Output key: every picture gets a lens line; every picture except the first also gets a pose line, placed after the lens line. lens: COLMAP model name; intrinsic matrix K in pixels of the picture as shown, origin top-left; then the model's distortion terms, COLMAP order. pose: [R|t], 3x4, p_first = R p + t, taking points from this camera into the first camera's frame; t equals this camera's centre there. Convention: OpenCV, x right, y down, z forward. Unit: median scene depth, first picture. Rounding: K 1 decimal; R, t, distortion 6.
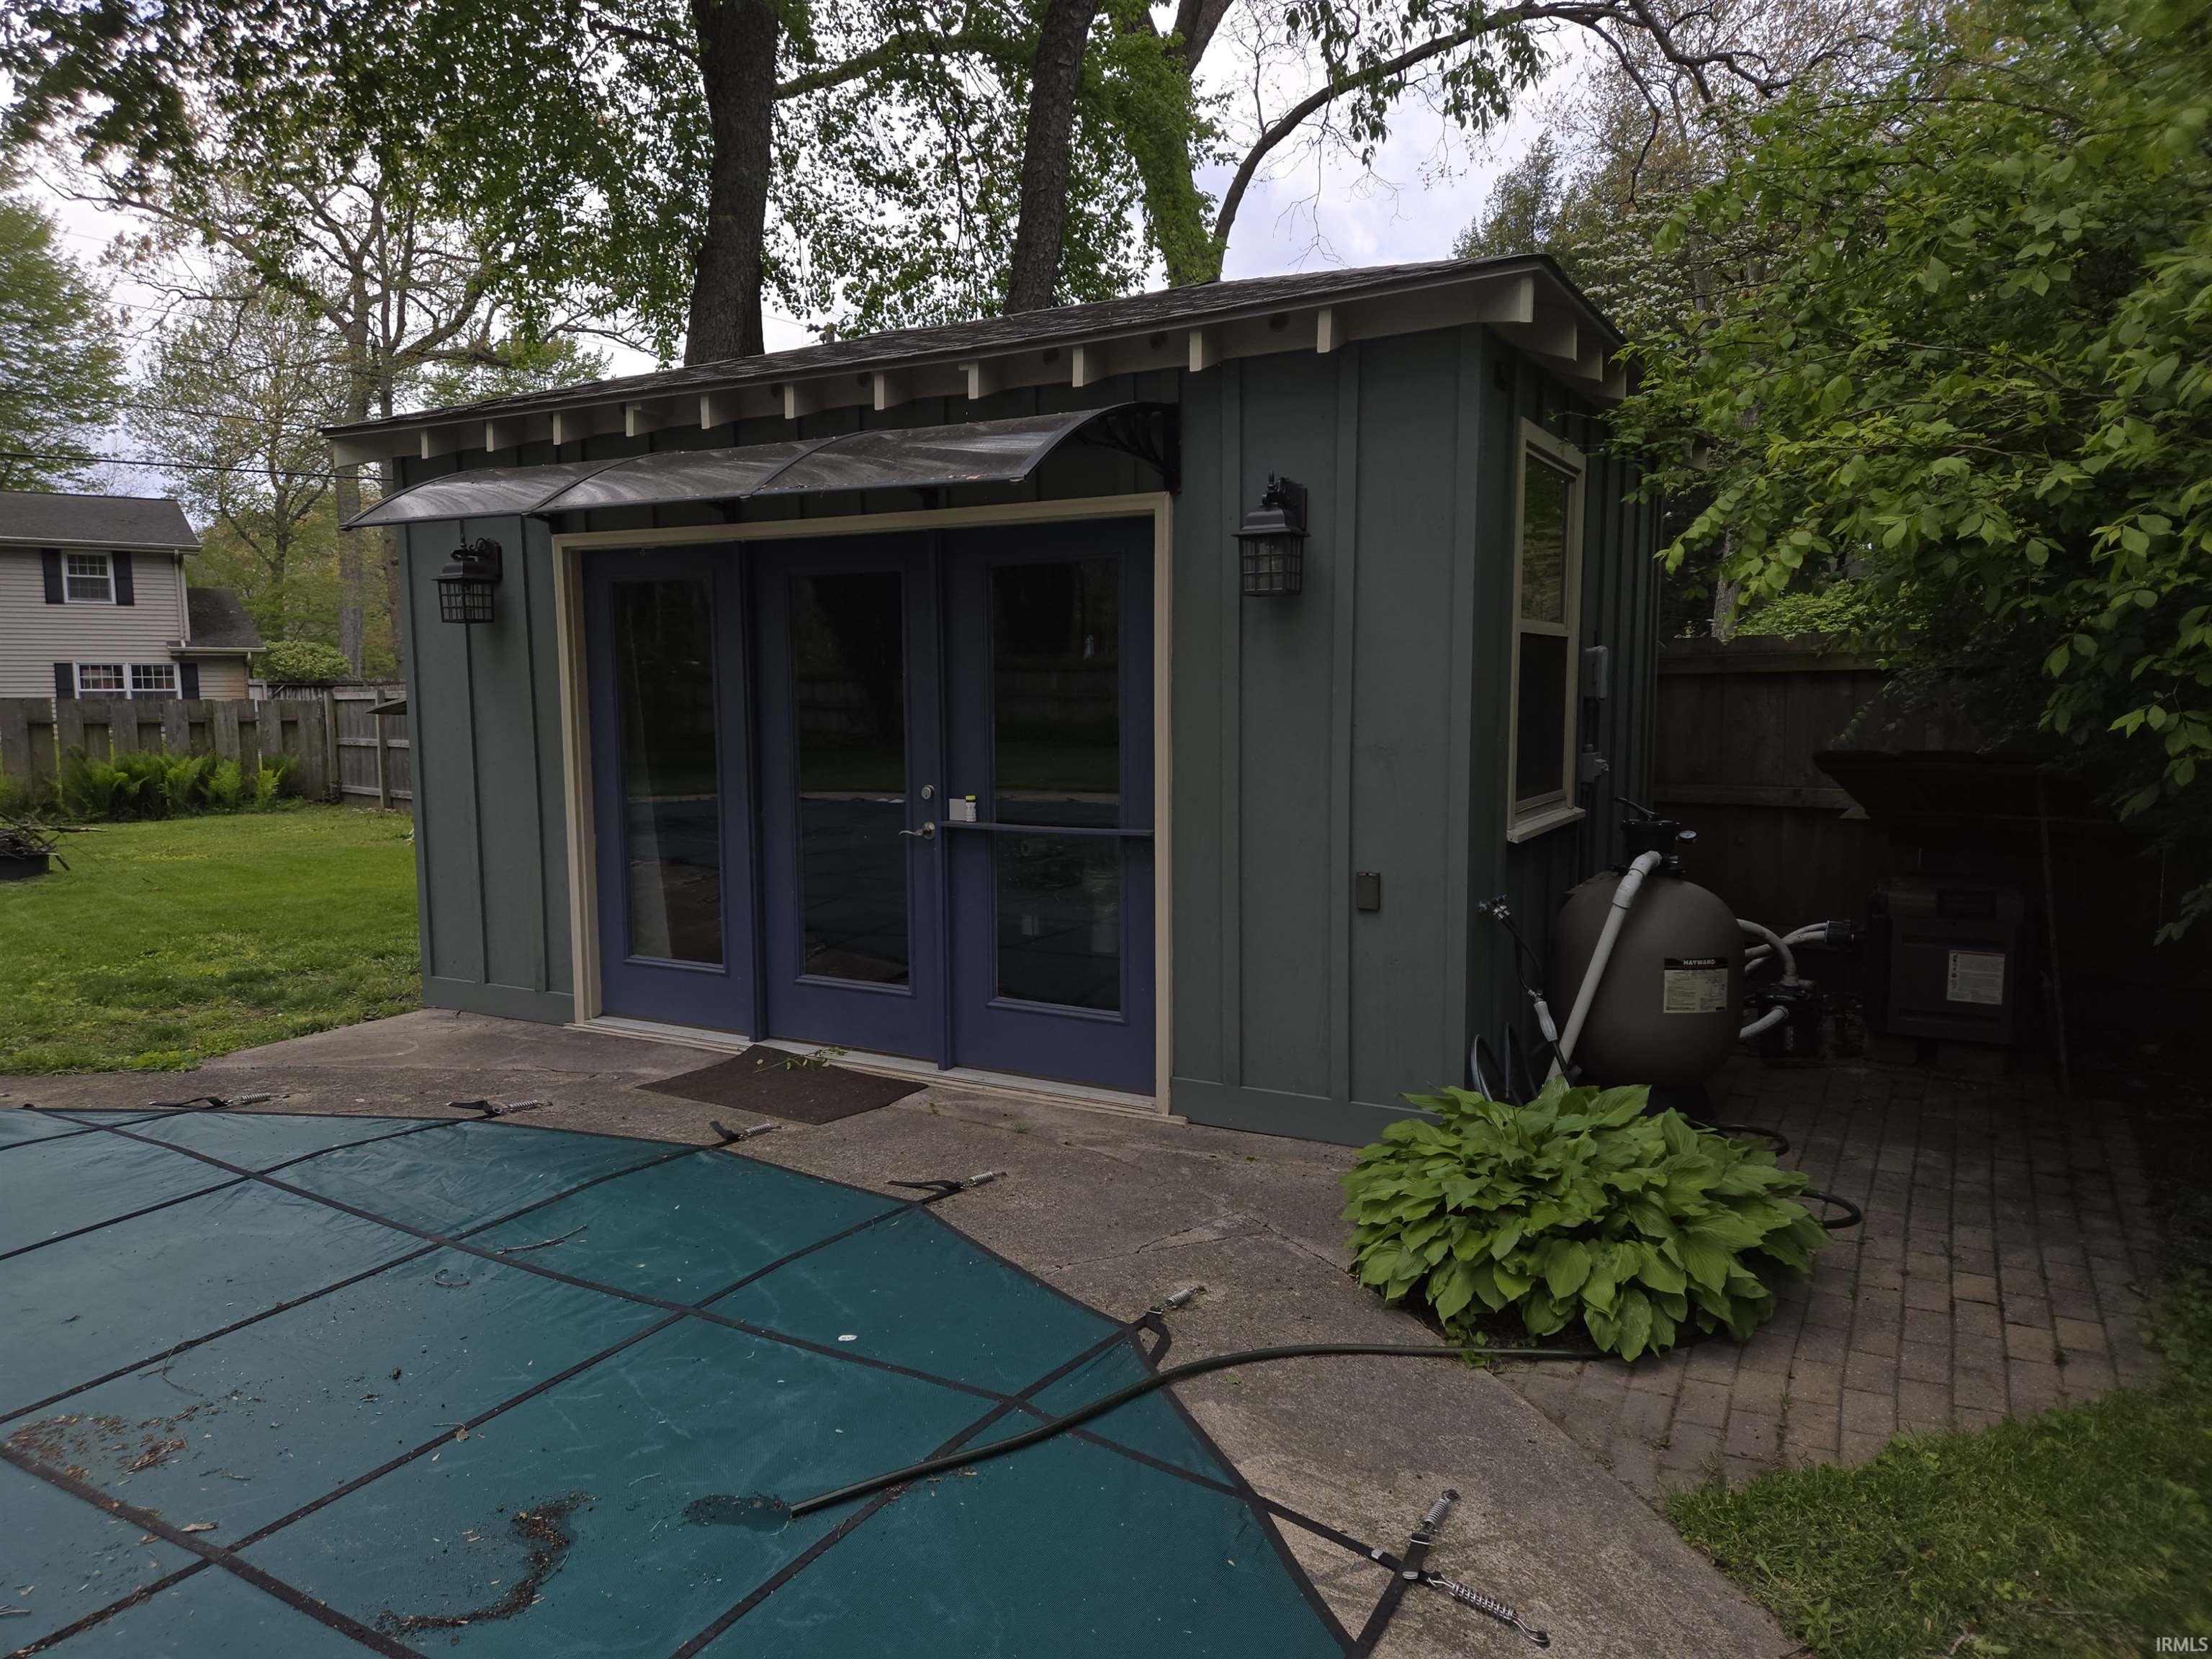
lens RADIAL K [[1471.7, 0, 1106.0], [0, 1471.7, 829.5], [0, 0, 1]] dist [0.069995, -0.002034]
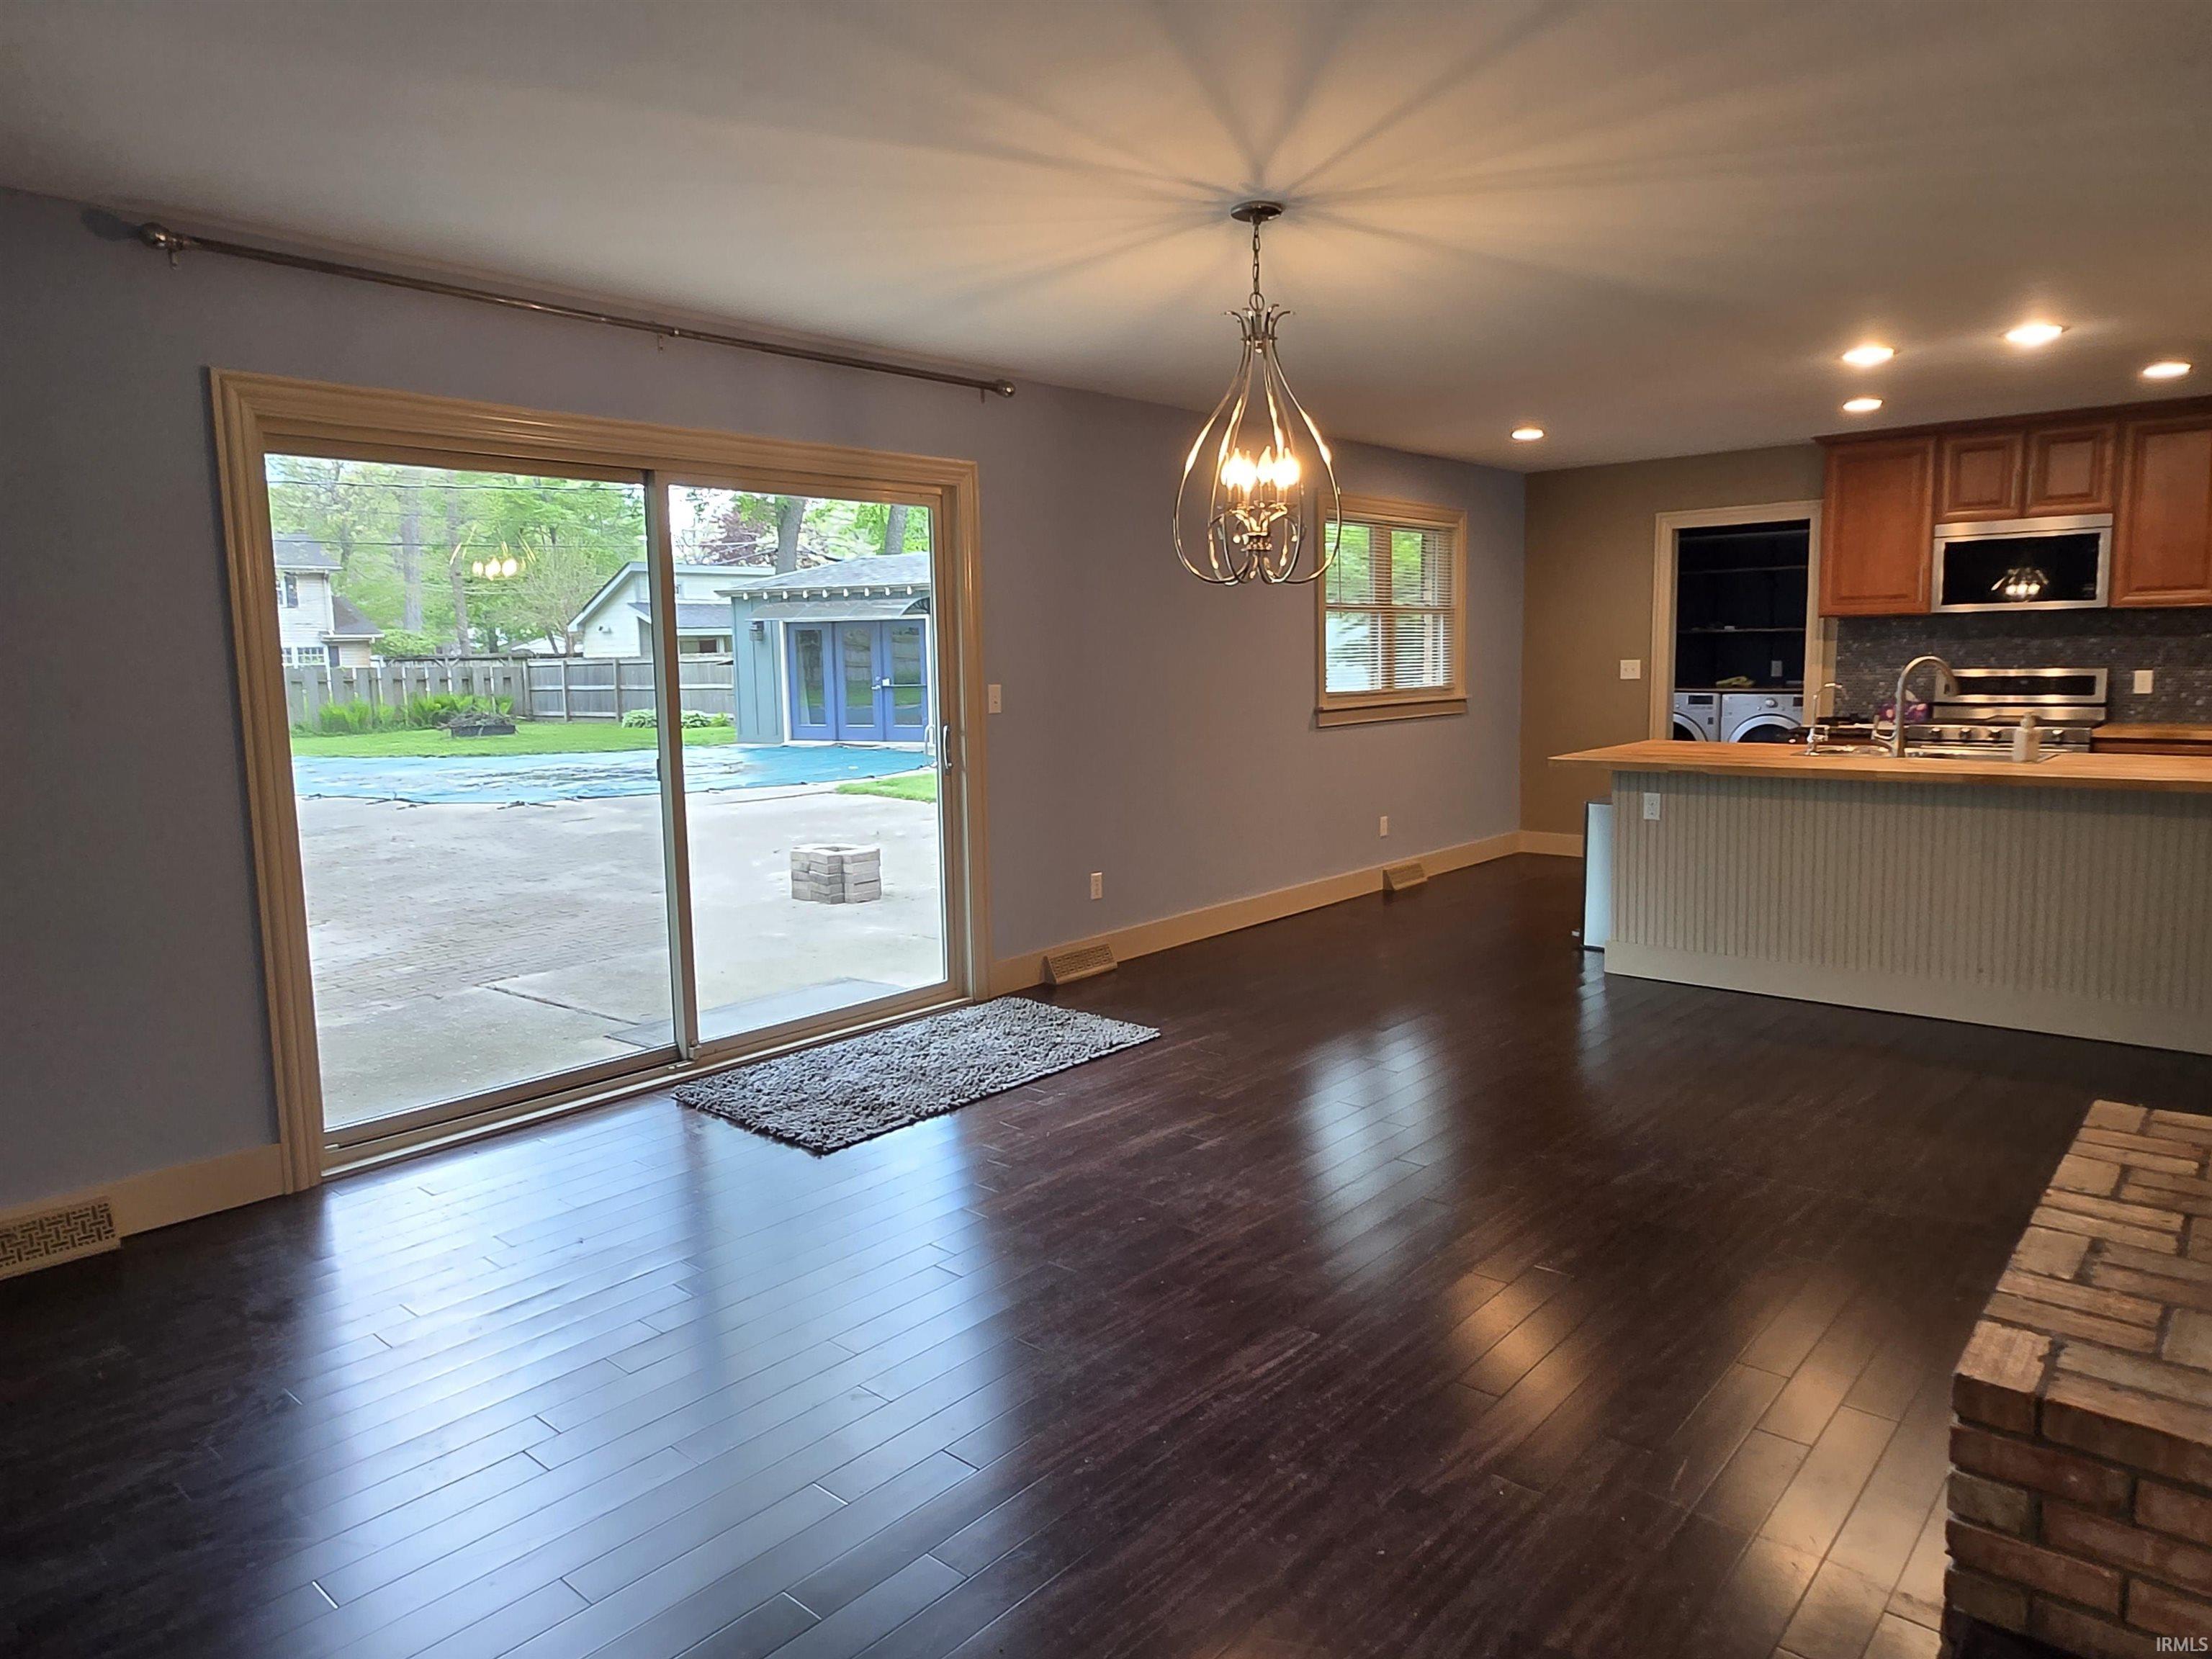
lens RADIAL K [[1420.0, 0, 1106.0], [0, 1420.0, 829.5], [0, 0, 1]] dist [0.001374, 0.000486]
pose [[0.996465, -0.019321, 0.081756, 0.053944], [0.017045, 0.999450, 0.028441, 0.083812], [-0.082261, -0.026947, 0.996246, -0.875536]]
